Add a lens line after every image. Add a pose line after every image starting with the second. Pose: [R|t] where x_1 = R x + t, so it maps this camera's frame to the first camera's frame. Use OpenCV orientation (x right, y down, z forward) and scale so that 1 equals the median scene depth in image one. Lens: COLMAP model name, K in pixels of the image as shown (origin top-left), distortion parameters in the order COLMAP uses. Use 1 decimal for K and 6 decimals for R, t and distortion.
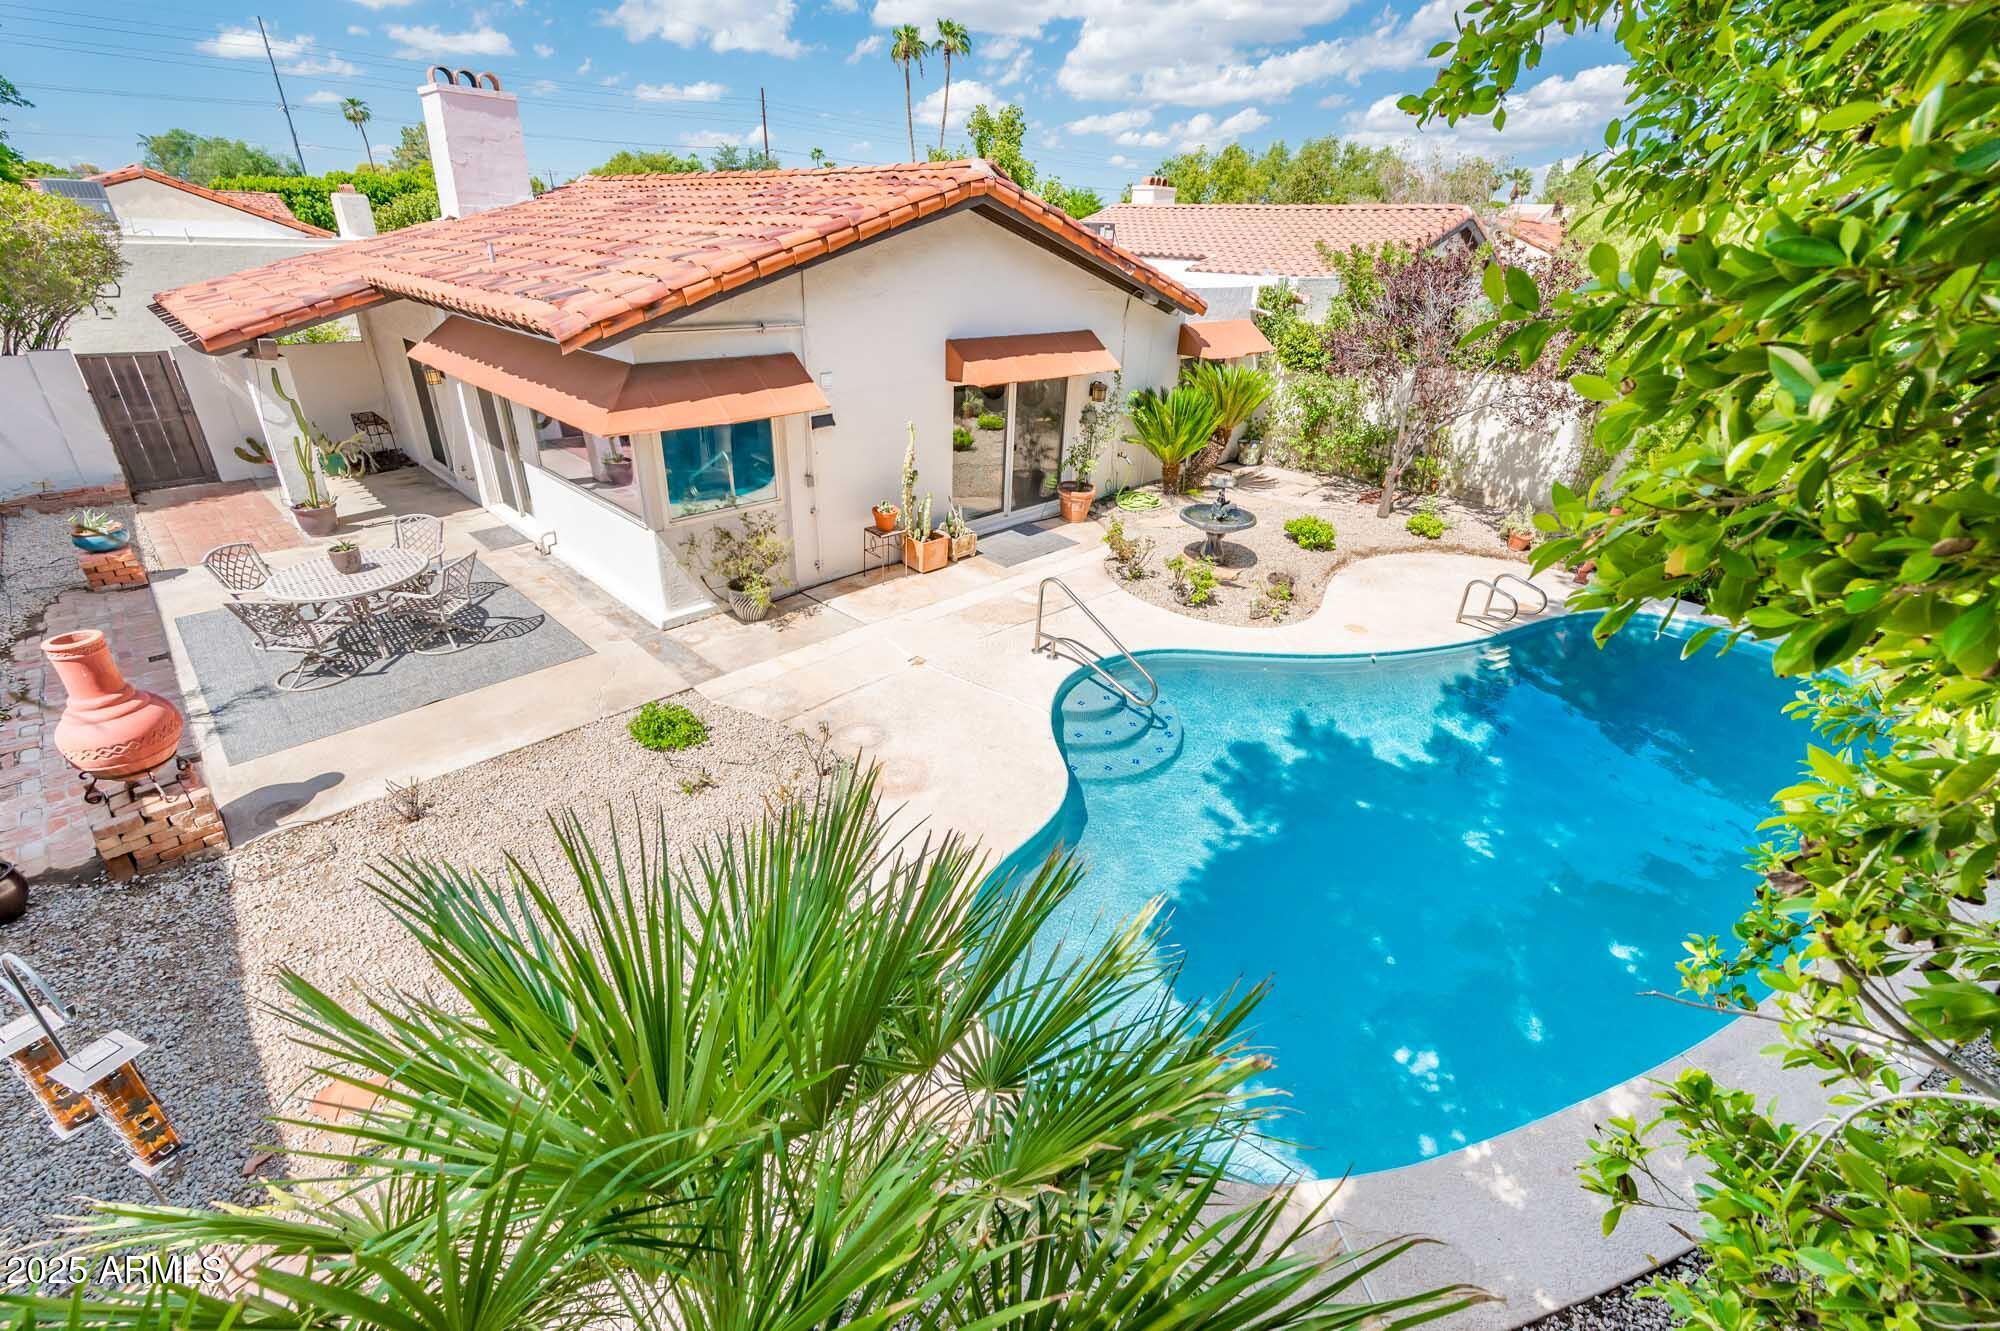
lens RADIAL K [[839.0, 0, 1000.0], [0, 839.0, 665.5], [0, 0, 1]] dist [-0.000096, 0.000176]
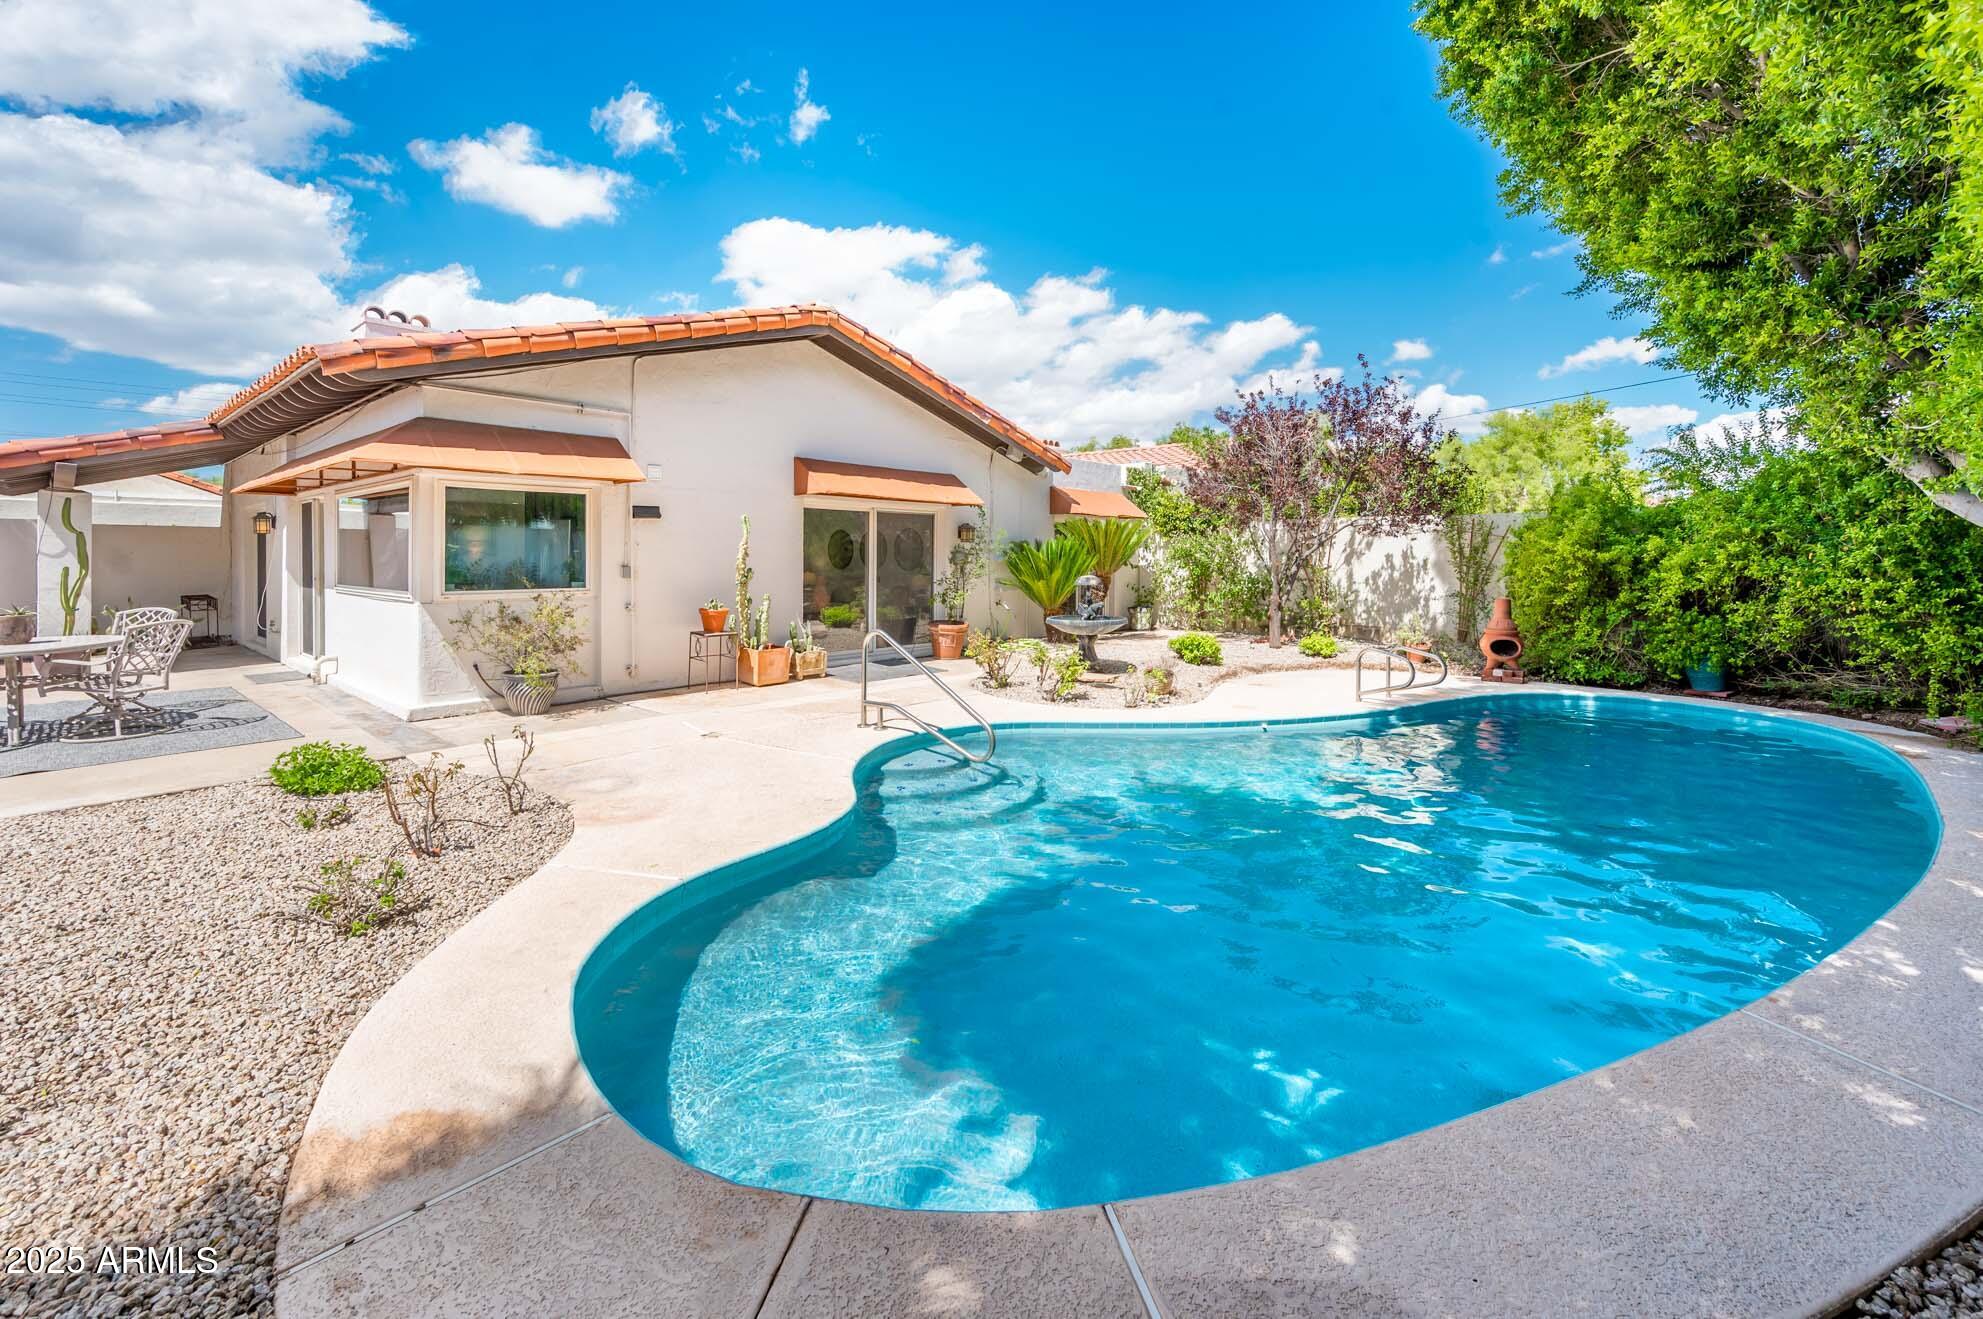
lens RADIAL K [[847.9, 0, 987.7], [0, 847.9, 572.0], [0, 0, 1]] dist [0.000017, 0.000118]
pose [[0.998099, -0.032167, 0.052574, 0.094296], [0.051722, 0.901053, -0.430615, 0.158481], [-0.033520, 0.432515, 0.901003, 0.124738]]
